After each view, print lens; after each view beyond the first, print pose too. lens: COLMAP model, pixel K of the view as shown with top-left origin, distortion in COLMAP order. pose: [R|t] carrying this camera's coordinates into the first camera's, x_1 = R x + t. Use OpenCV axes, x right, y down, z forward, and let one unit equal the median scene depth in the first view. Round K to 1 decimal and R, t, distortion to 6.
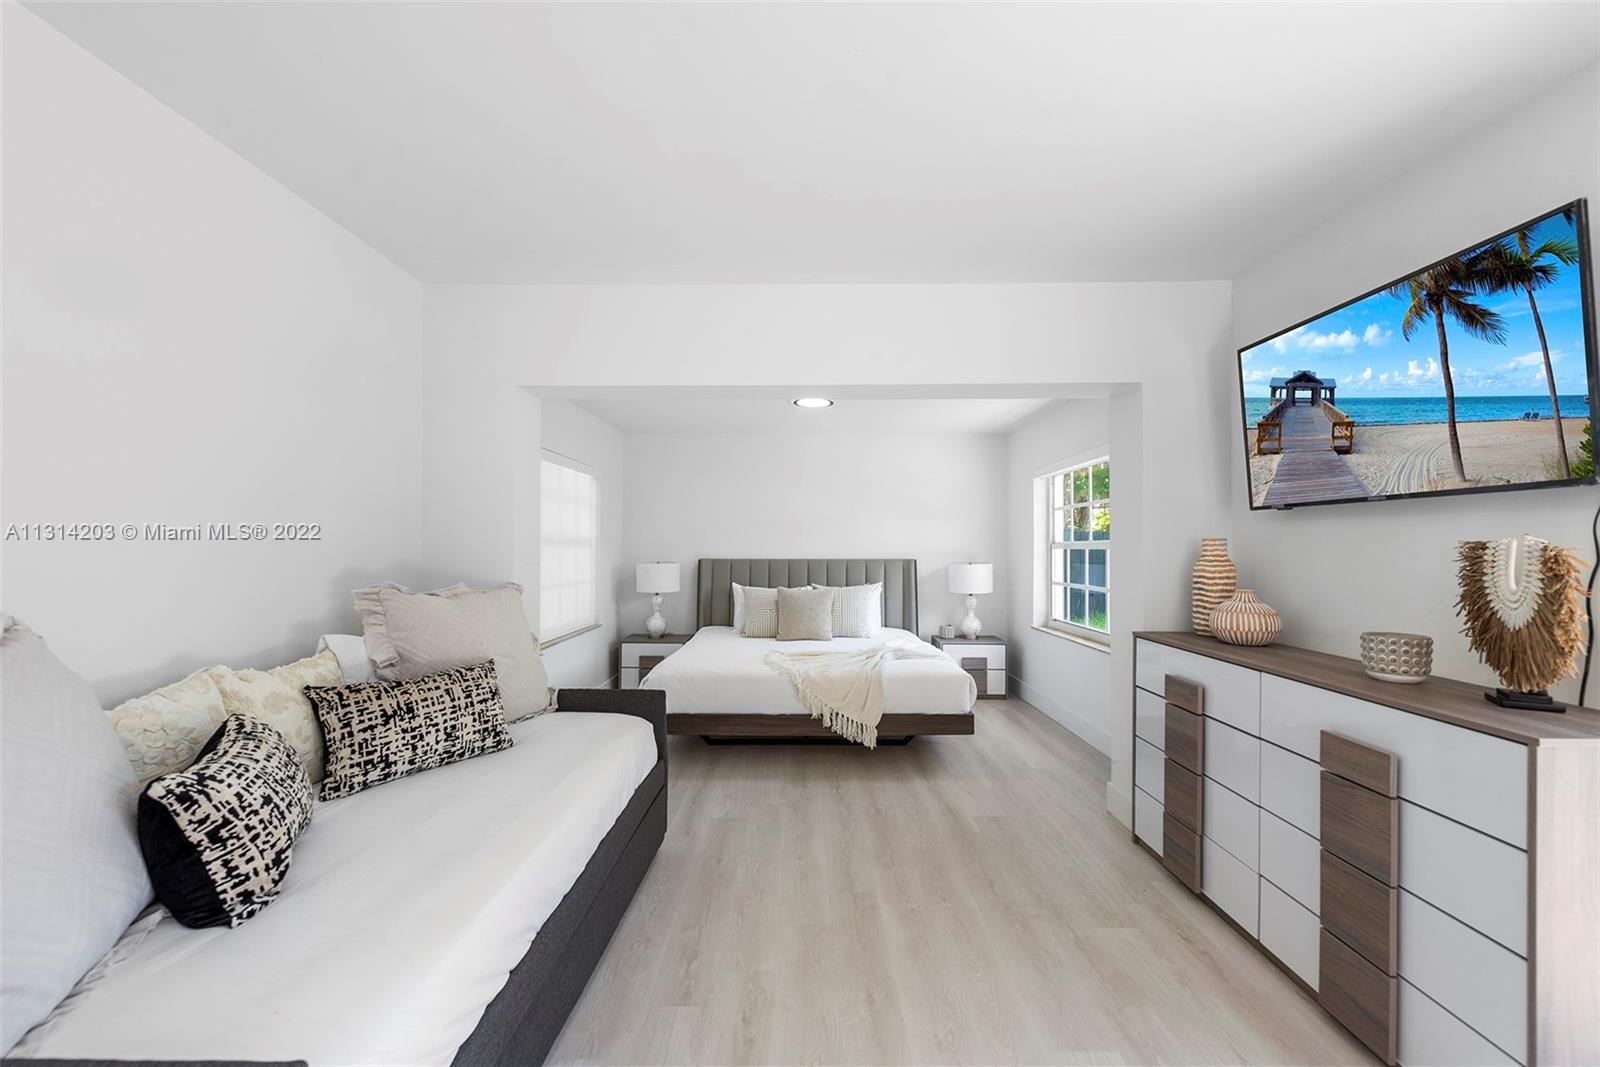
lens RADIAL K [[634.1, 0, 800.0], [0, 634.1, 533.5], [0, 0, 1]] dist [0.000052, 0.000163]
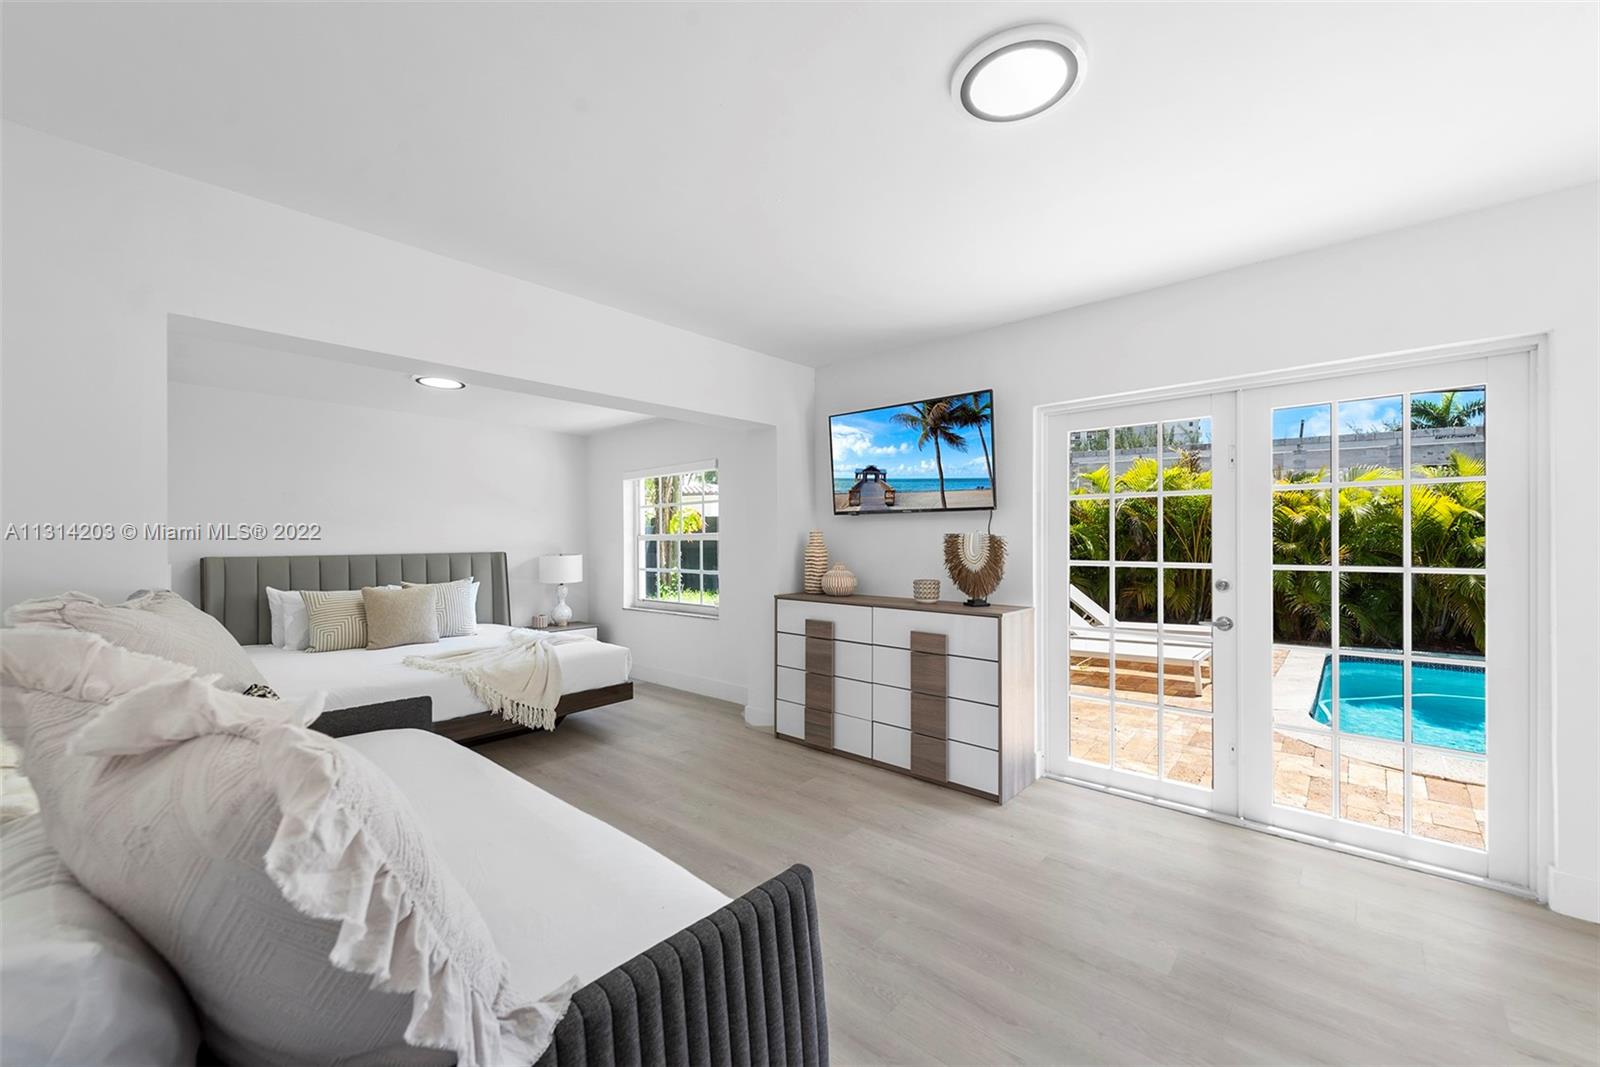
lens RADIAL K [[637.1, 0, 803.4], [0, 637.1, 528.5], [0, 0, 1]] dist [-0.000272, 0.000028]
pose [[0.640715, 0.008446, 0.767732, -0.463191], [-0.009534, 0.999950, -0.003044, 0.003136], [-0.767720, -0.005370, 0.640763, 0.003653]]
